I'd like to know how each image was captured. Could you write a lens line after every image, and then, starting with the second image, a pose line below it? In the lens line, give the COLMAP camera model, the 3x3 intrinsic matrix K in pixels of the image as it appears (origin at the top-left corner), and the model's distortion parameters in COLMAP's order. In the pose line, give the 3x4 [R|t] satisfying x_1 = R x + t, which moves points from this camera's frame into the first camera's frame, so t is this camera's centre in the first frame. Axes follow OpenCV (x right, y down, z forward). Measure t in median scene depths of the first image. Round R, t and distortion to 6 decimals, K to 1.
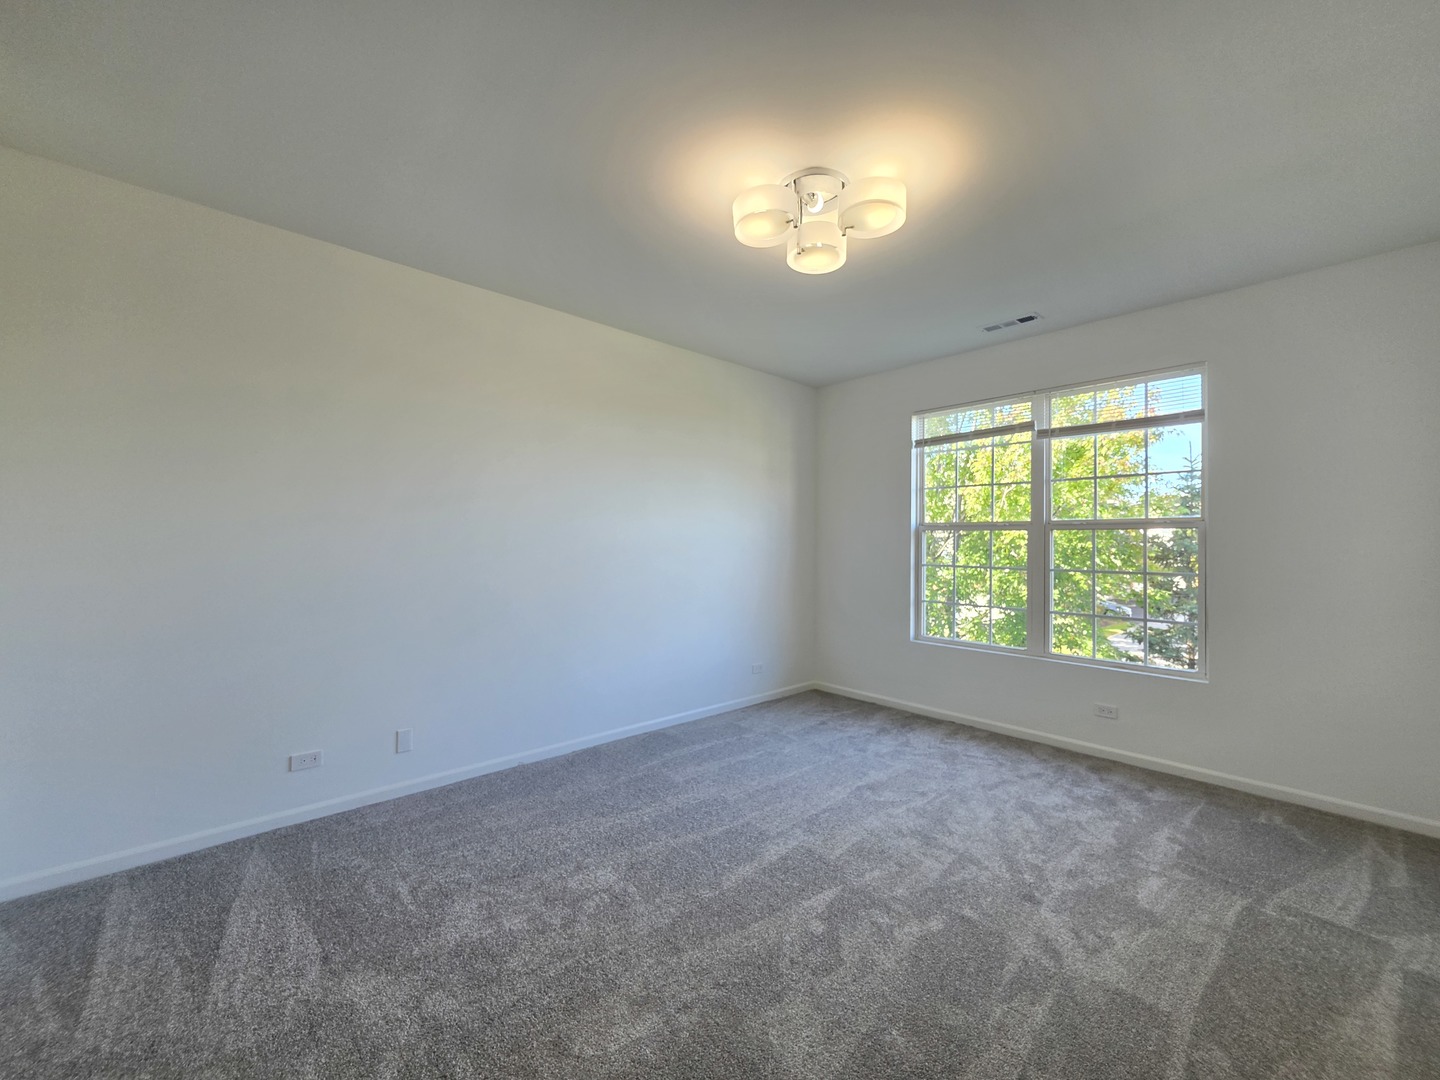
lens RADIAL K [[582.2, 0, 718.9], [0, 582.2, 534.5], [0, 0, 1]] dist [-0.001533, -0.000345]
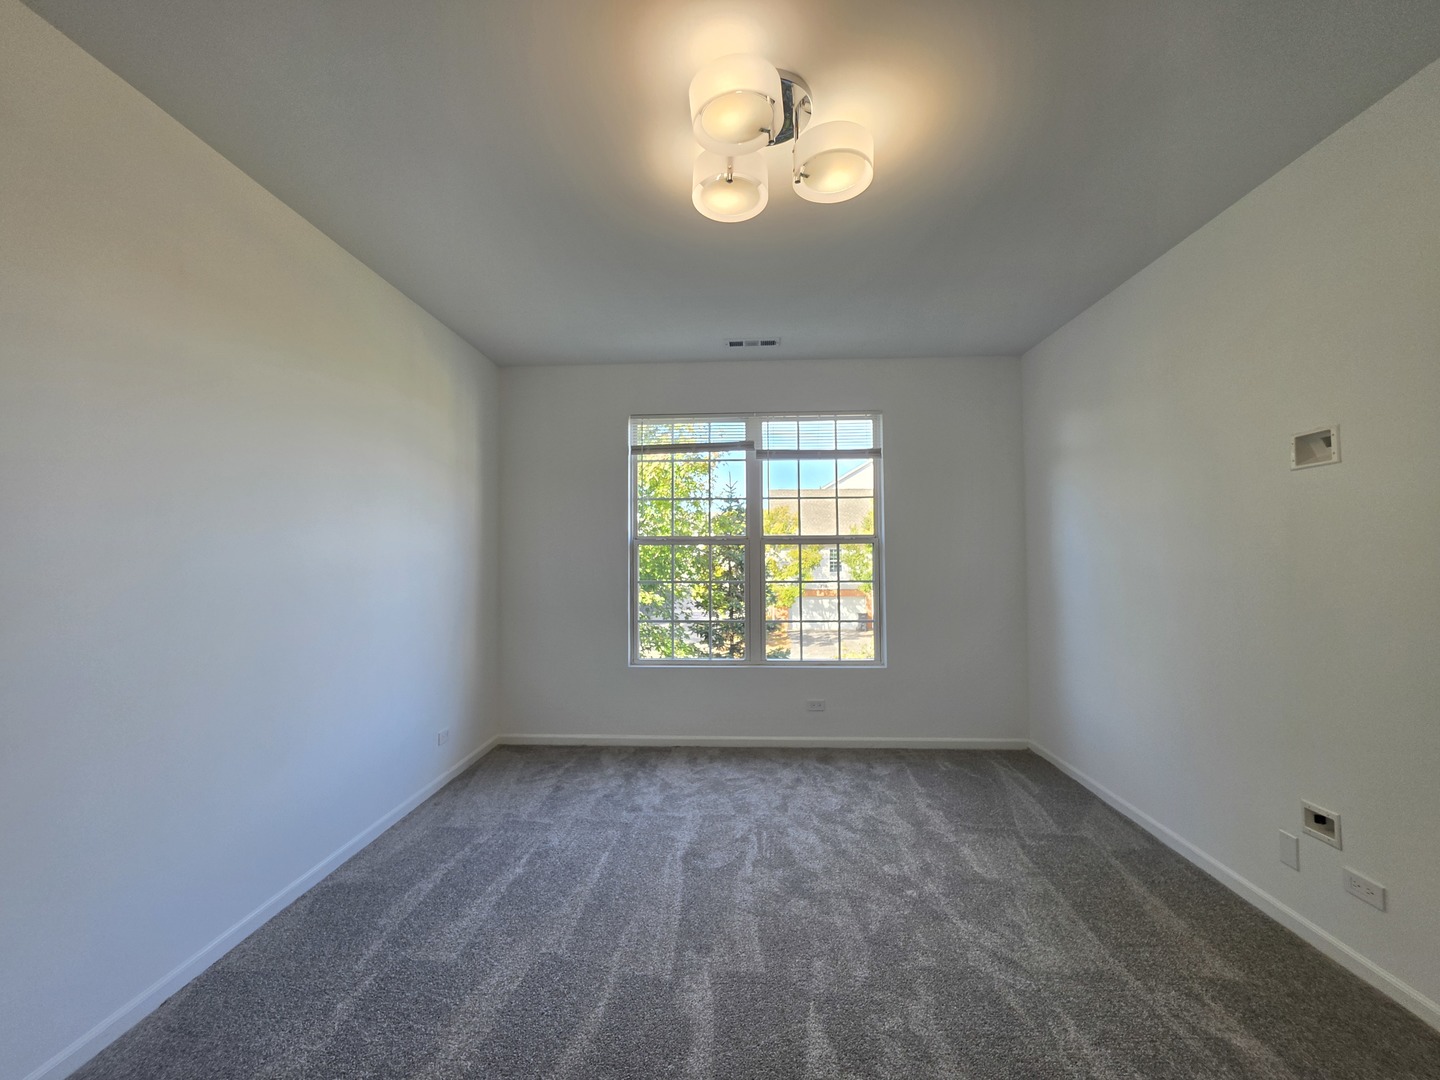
lens RADIAL K [[582.2, 0, 718.9], [0, 582.2, 534.5], [0, 0, 1]] dist [-0.001533, -0.000345]
pose [[0.710731, 0.012449, 0.703354, -0.275254], [0.002412, 0.999794, -0.020133, -0.005326], [-0.703460, 0.016005, 0.710554, 0.336834]]
